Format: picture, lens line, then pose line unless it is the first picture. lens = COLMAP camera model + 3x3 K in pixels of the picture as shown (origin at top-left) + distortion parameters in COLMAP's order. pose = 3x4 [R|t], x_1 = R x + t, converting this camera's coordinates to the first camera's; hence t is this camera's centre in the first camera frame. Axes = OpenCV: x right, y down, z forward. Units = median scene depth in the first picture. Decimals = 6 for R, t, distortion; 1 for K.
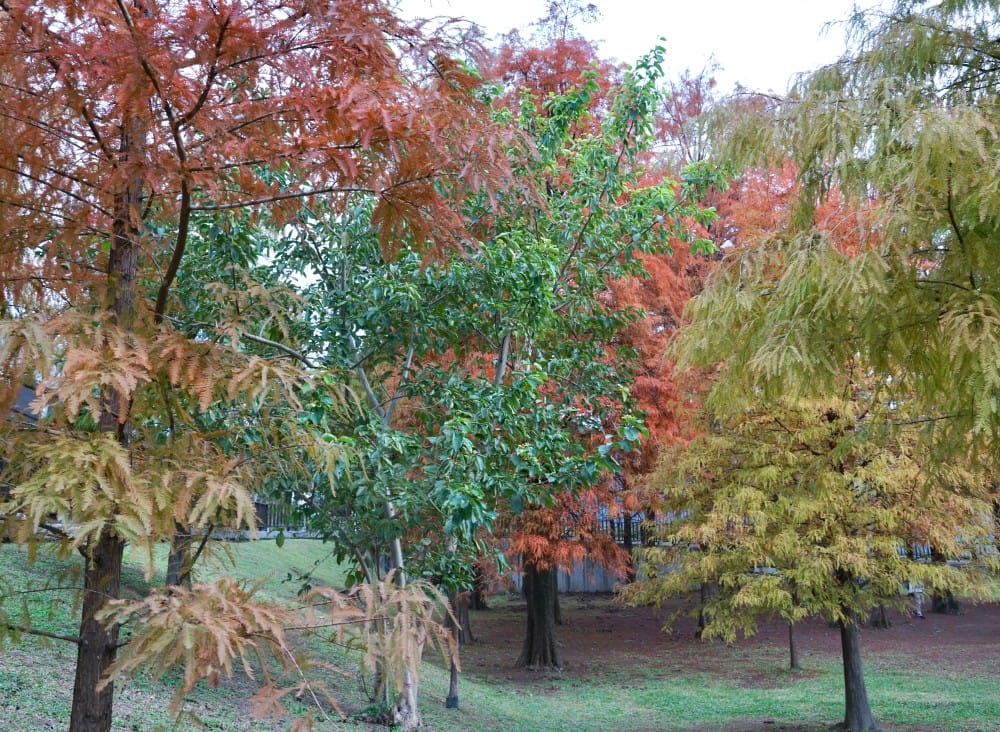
lens RADIAL K [[983.7, 0, 500.0], [0, 983.7, 366.0], [0, 0, 1]] dist [-0.076702, 0.020058]
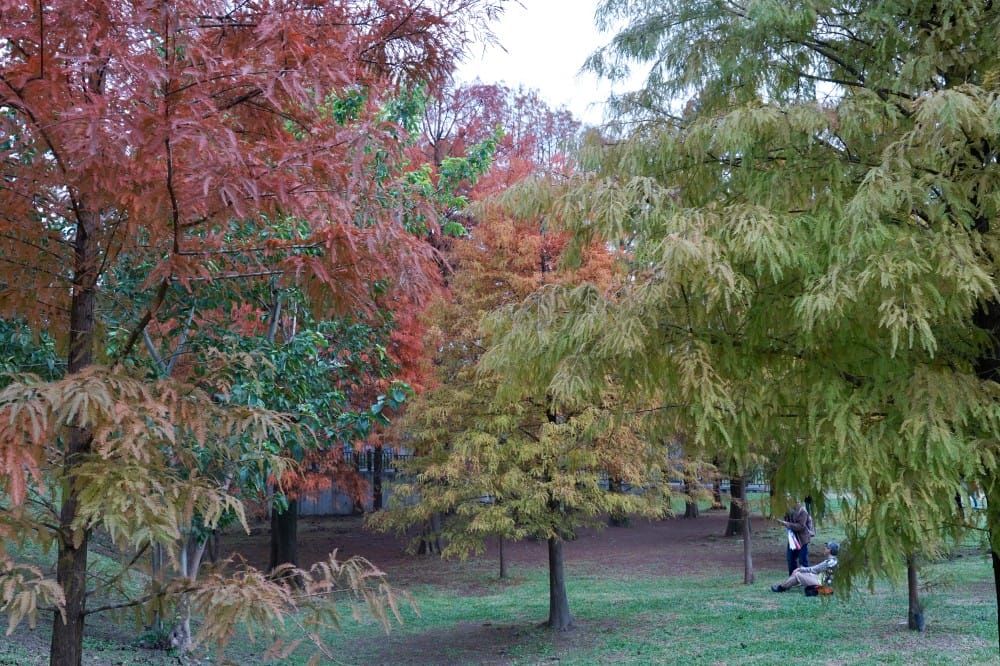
lens RADIAL K [[963.6, 0, 500.0], [0, 963.6, 333.0], [0, 0, 1]] dist [0.012763, -0.187430]
pose [[0.948389, 0.024568, 0.316156, -0.105932], [-0.042972, 0.997755, 0.051372, -0.061395], [-0.314184, -0.062306, 0.947315, -0.125348]]
